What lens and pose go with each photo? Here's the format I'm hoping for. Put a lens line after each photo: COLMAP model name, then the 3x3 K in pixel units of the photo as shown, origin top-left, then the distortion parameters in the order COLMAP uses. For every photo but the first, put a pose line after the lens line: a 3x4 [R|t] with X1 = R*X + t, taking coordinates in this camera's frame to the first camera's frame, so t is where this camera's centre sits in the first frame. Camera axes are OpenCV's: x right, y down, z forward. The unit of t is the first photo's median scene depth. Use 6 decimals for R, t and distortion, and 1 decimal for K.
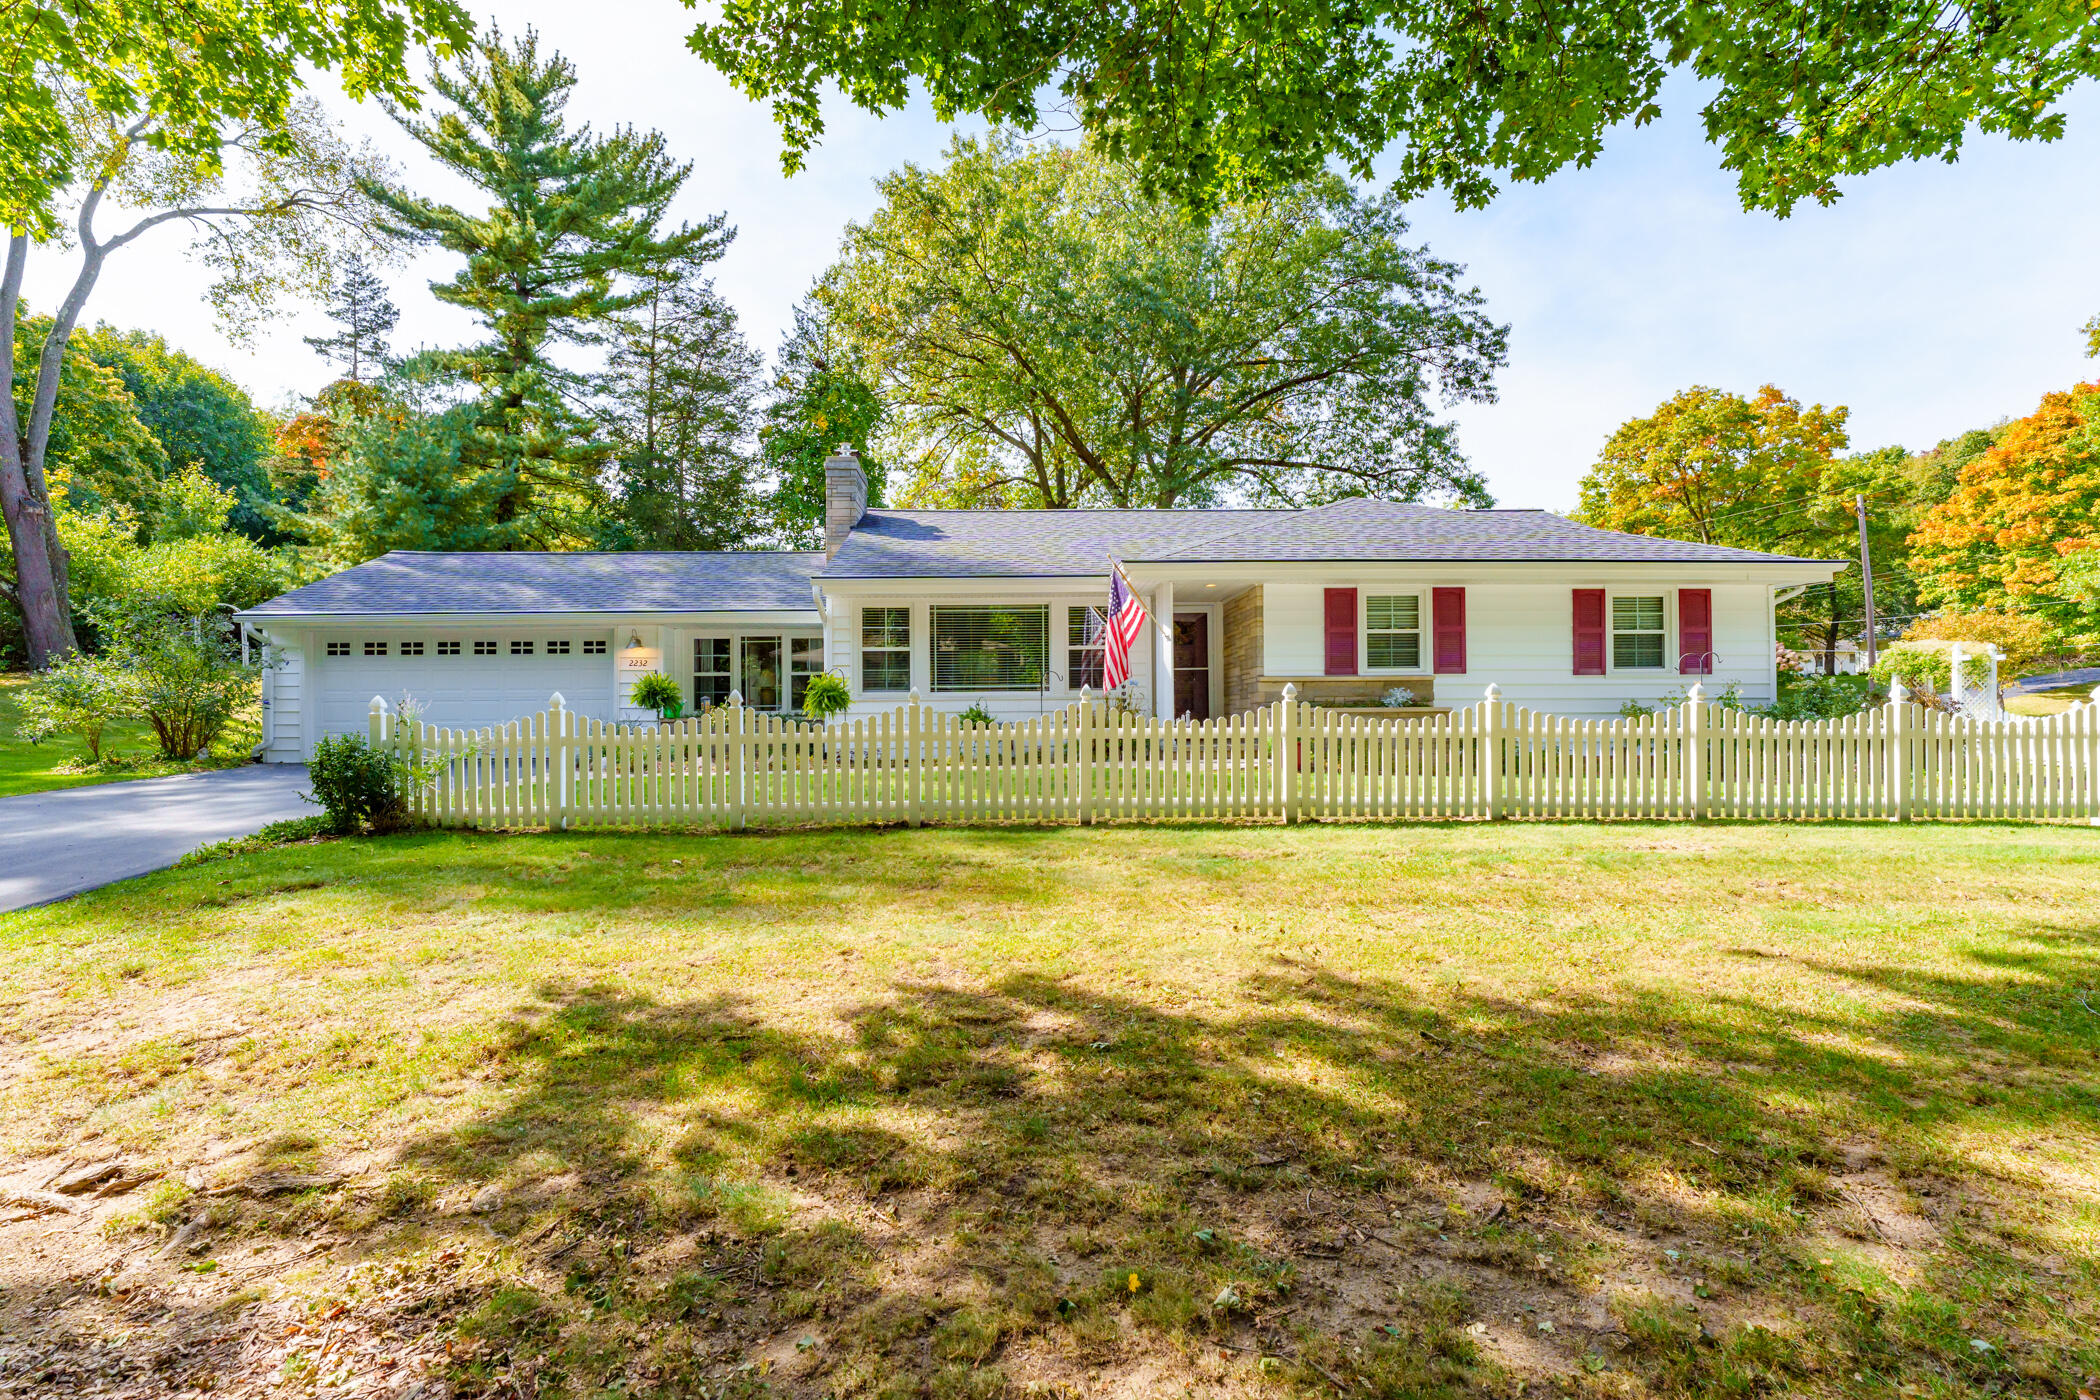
lens RADIAL K [[883.5, 0, 1050.0], [0, 883.5, 700.0], [0, 0, 1]] dist [-0.002718, -0.000213]
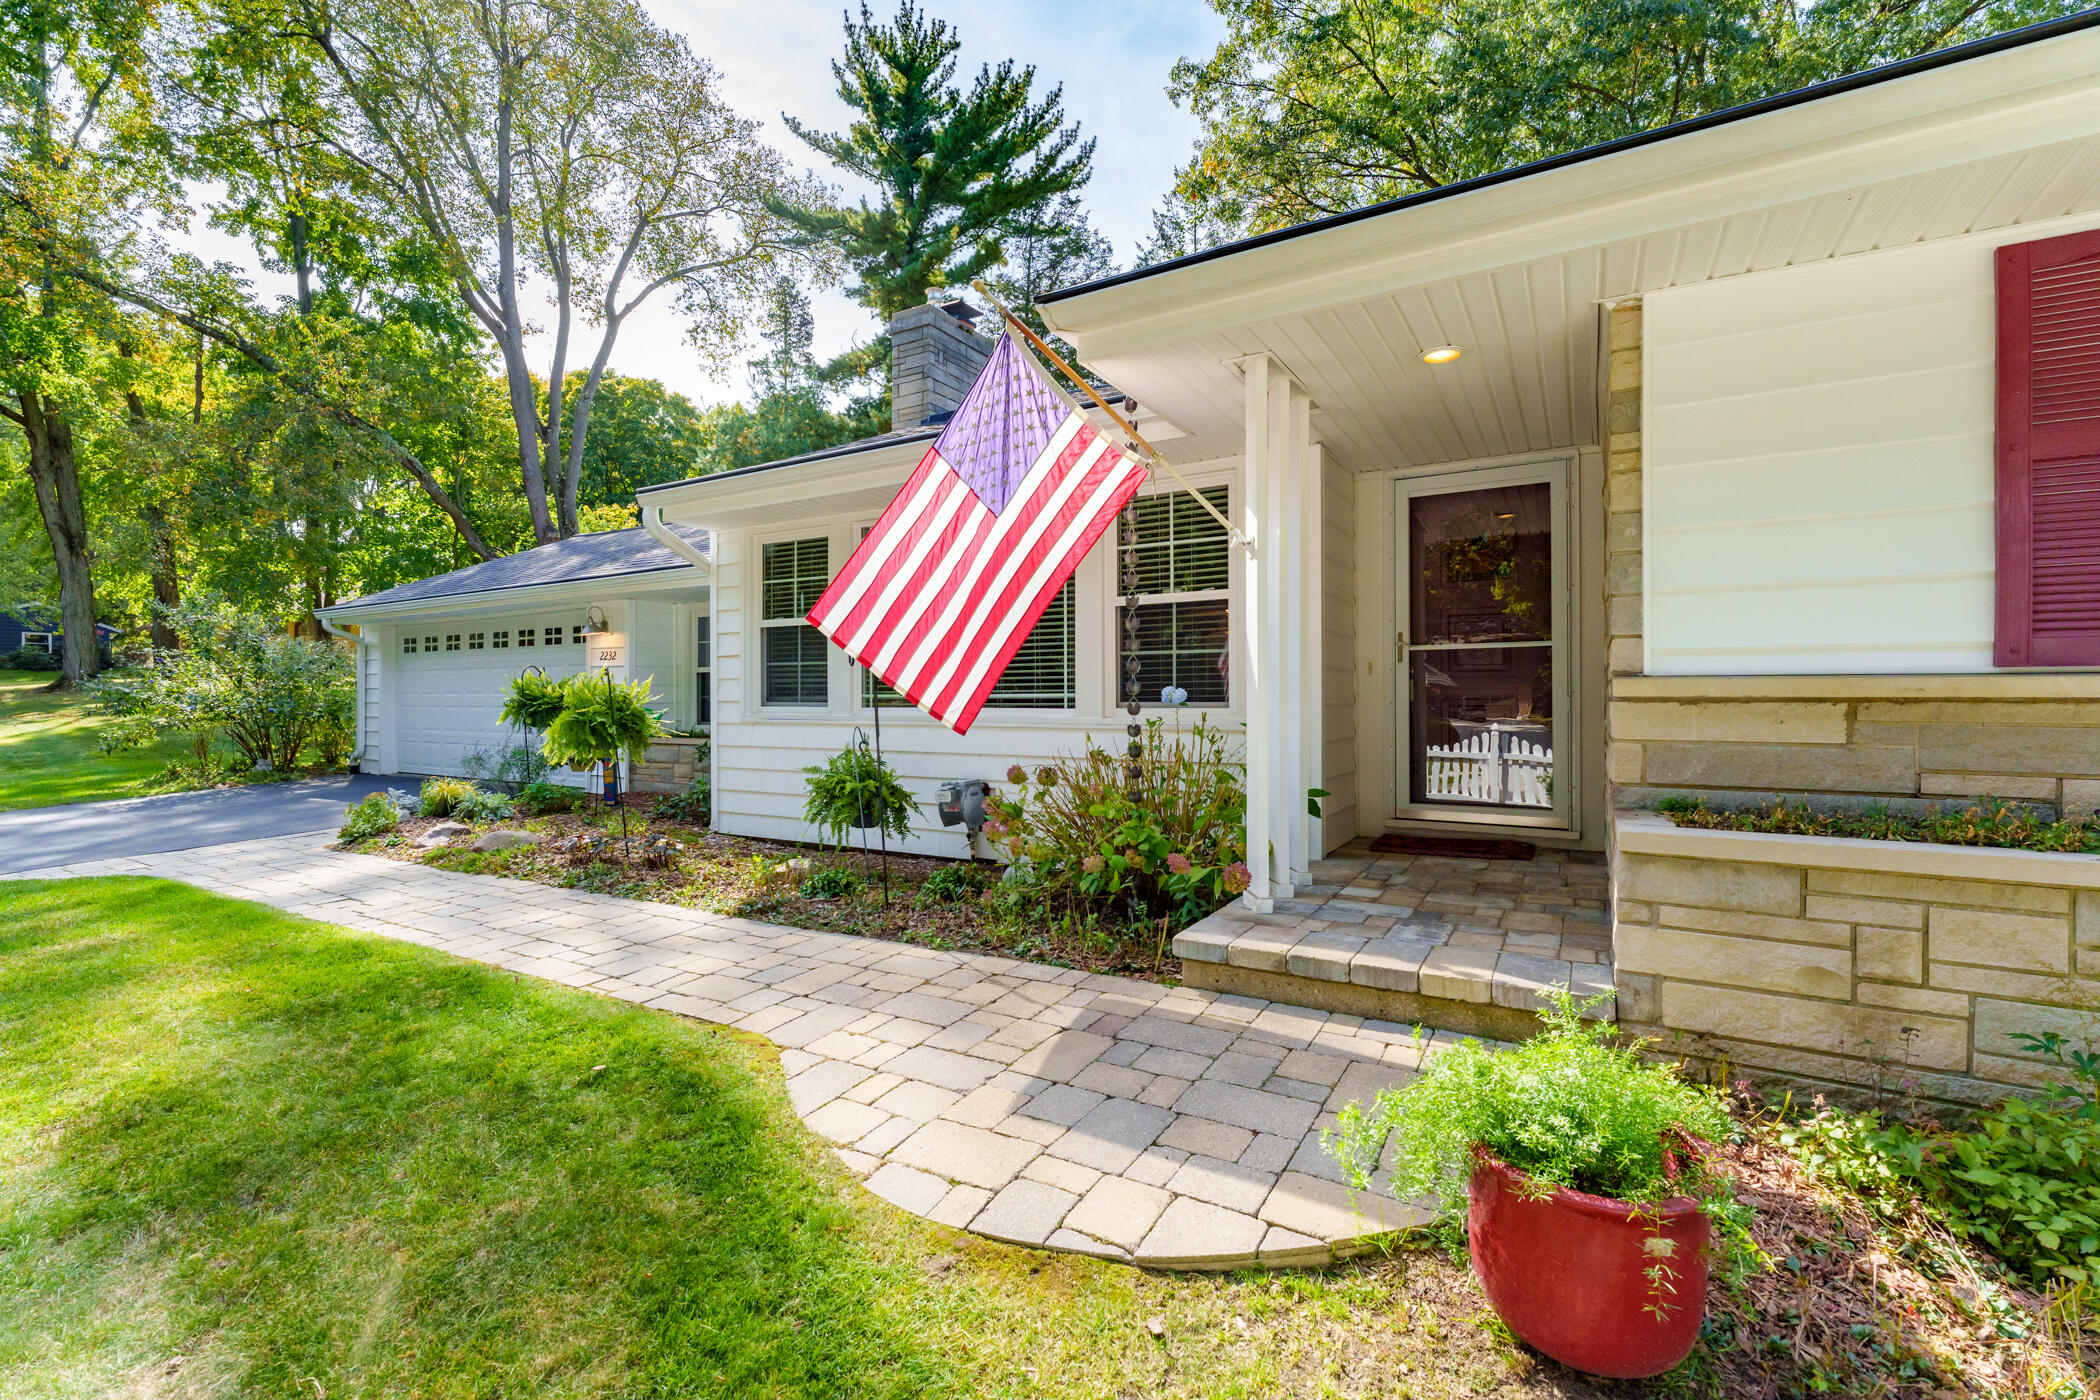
lens RADIAL K [[883.5, 0, 1050.0], [0, 883.5, 700.0], [0, 0, 1]] dist [-0.002718, -0.000213]
pose [[0.844386, 0.009954, -0.535643, 0.084543], [0.005411, 0.999618, 0.027107, -0.009842], [0.535709, -0.025787, 0.844009, 0.253421]]
